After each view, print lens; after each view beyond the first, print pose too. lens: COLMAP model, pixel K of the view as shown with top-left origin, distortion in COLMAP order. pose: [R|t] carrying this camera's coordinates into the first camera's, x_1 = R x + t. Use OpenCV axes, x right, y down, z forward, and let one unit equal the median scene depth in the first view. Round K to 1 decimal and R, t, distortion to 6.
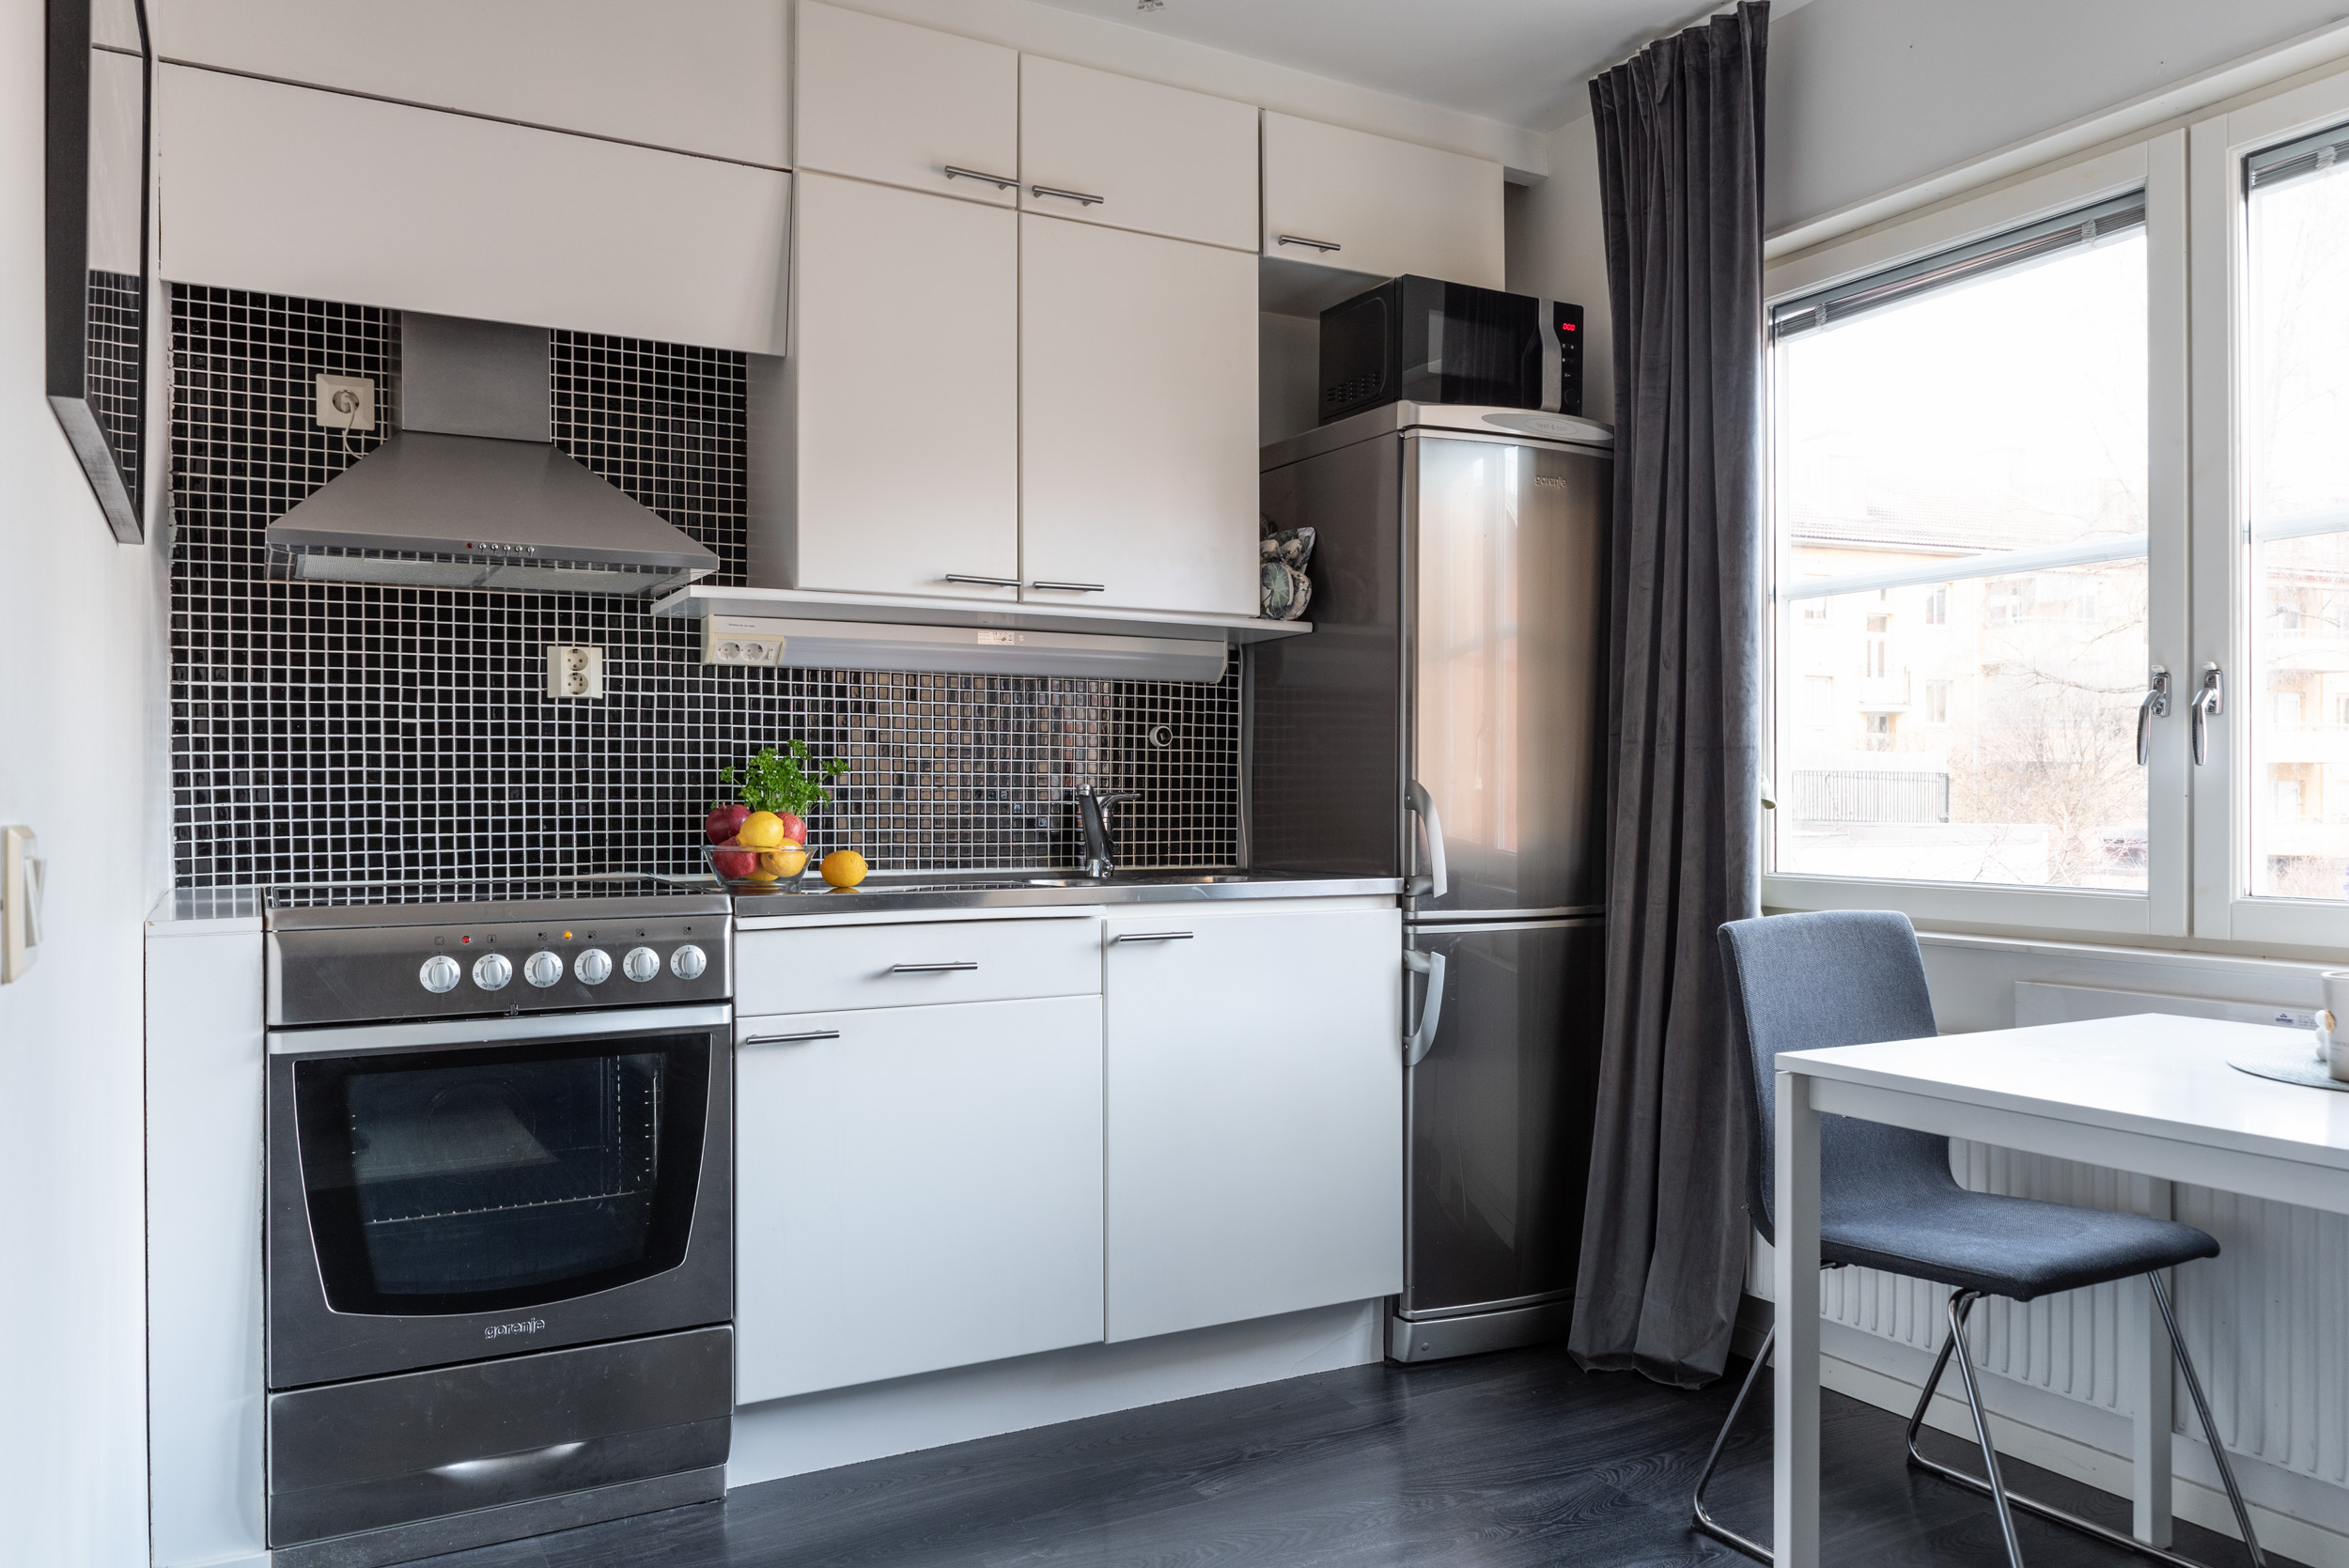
lens RADIAL K [[1696.0, 0, 1183.7], [0, 1696.0, 817.2], [0, 0, 1]] dist [0.009870, -0.000485]
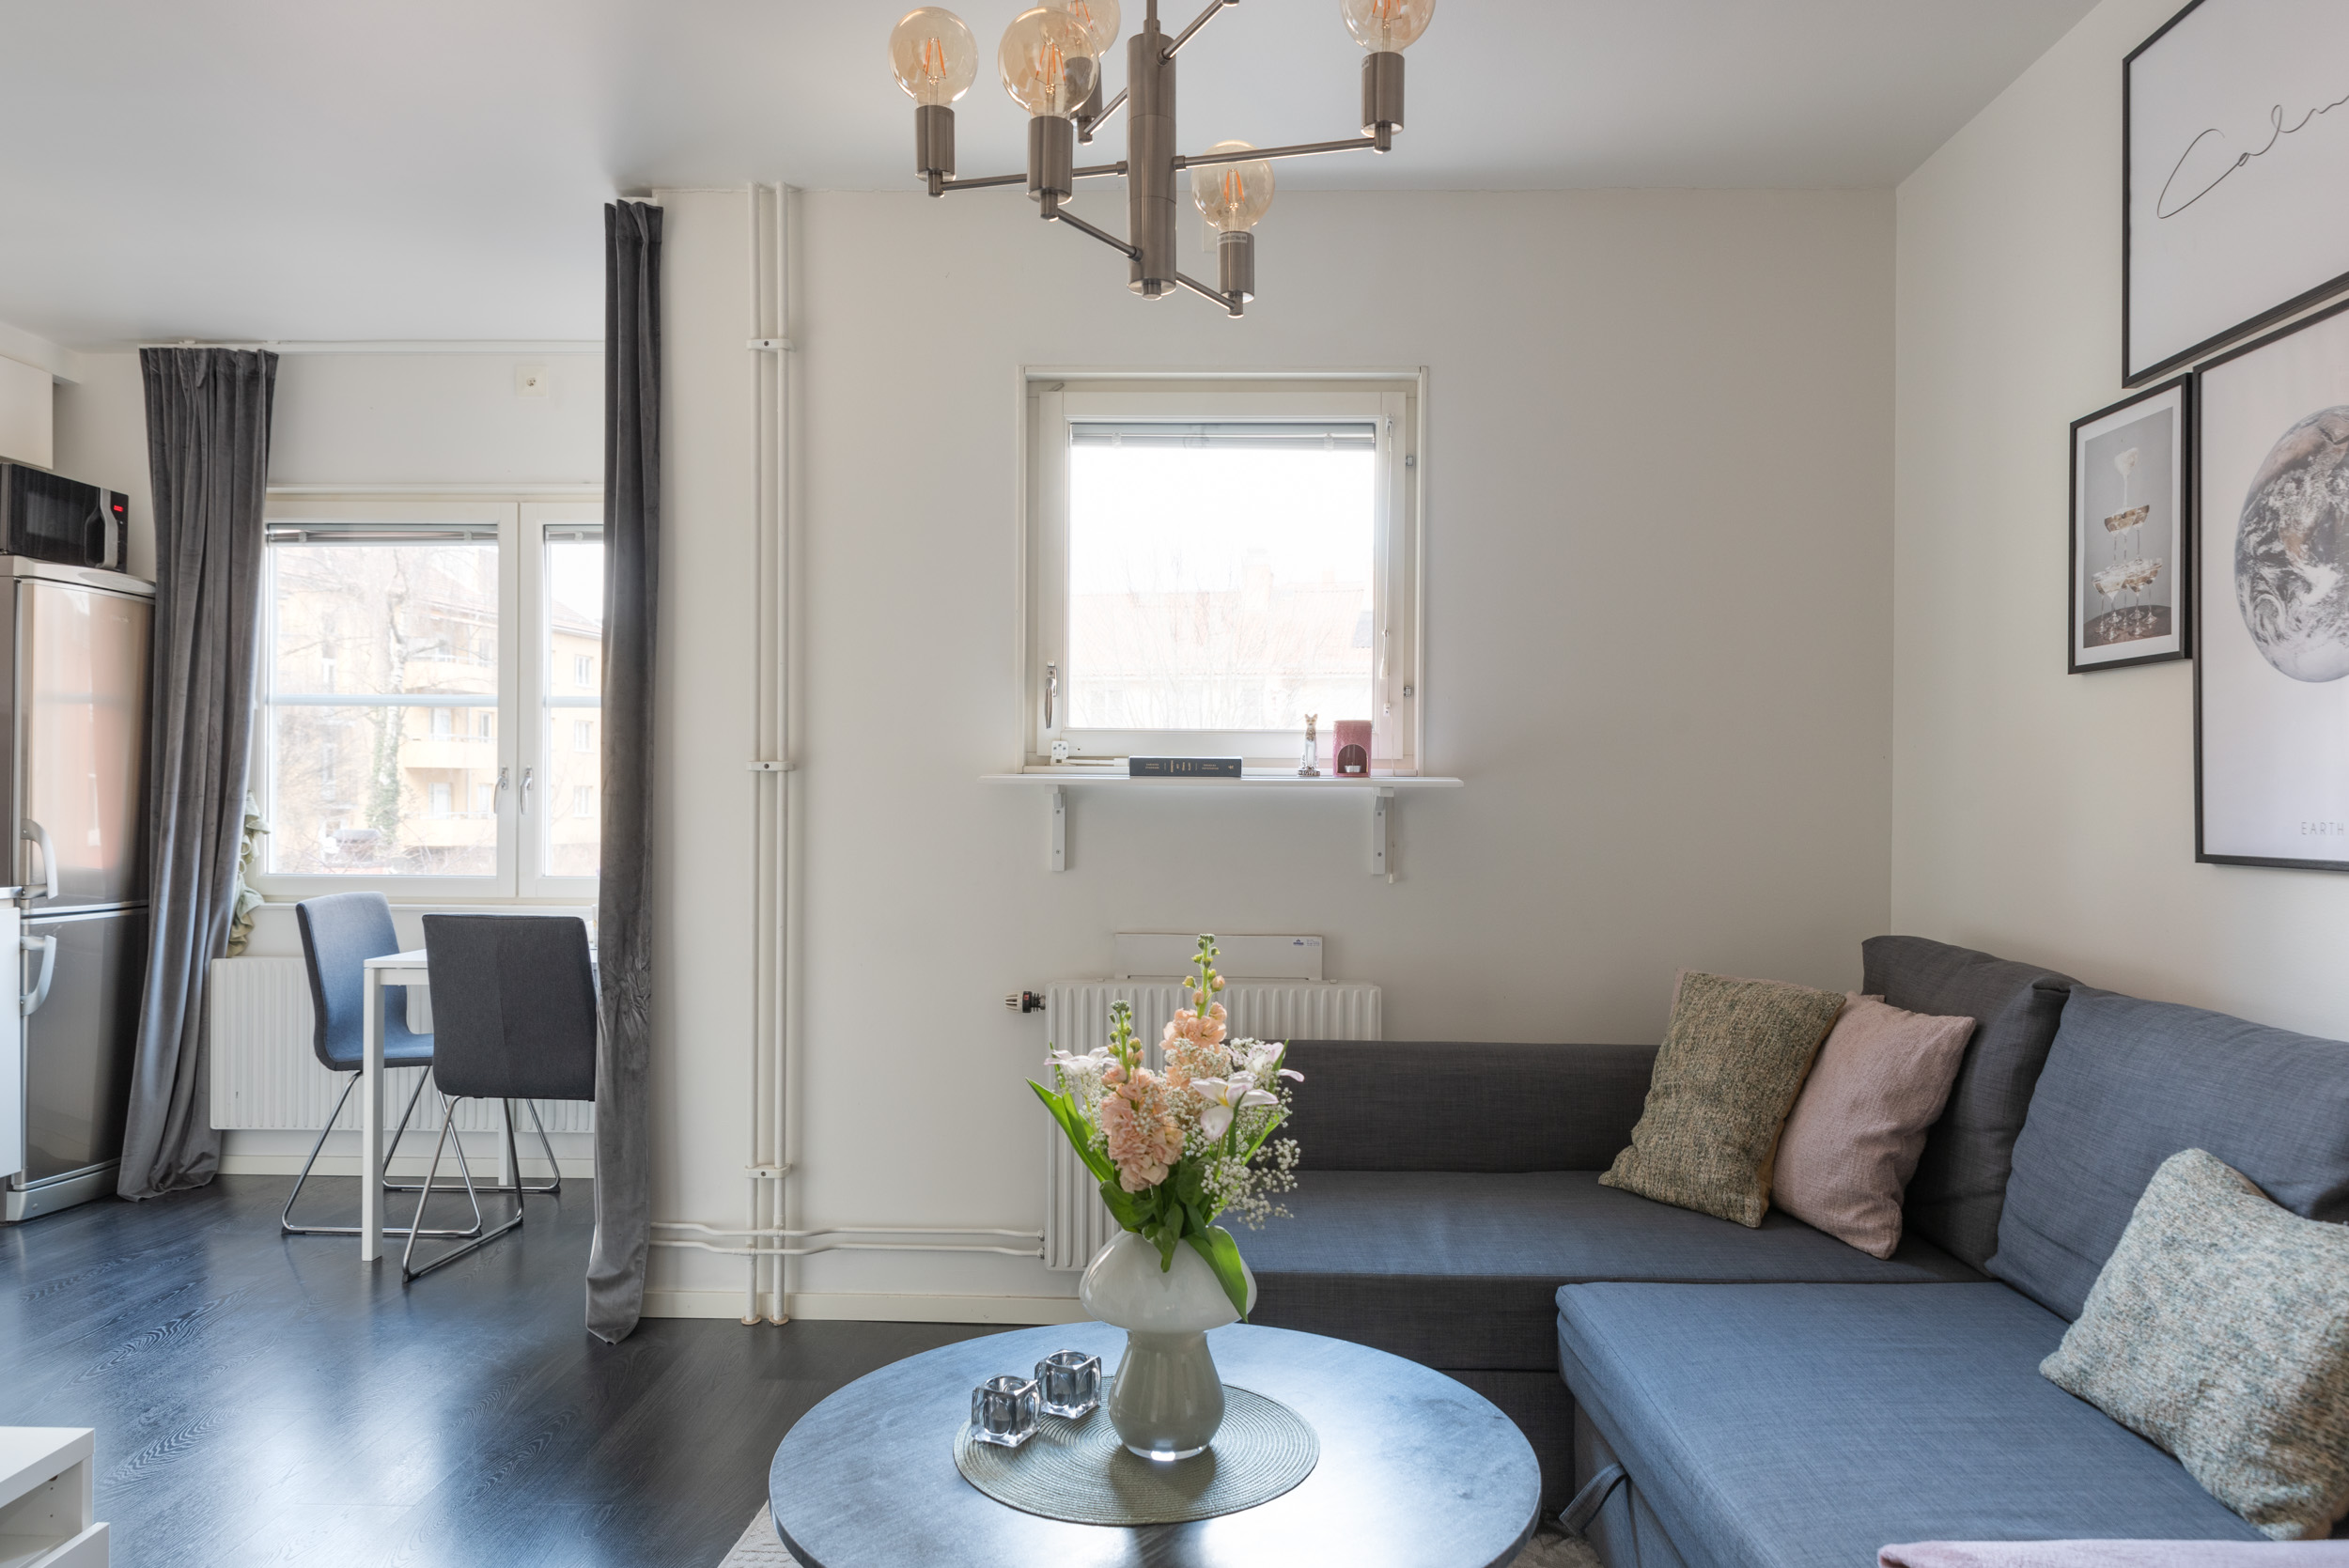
lens RADIAL K [[1710.8, 0, 1174.5], [0, 1710.8, 784.0], [0, 0, 1]] dist [0.116433, -0.158009]
pose [[0.550401, 0.011988, 0.834815, -0.570534], [-0.001031, 0.999906, -0.013680, -0.031806], [-0.834900, 0.006669, 0.550361, -0.642387]]
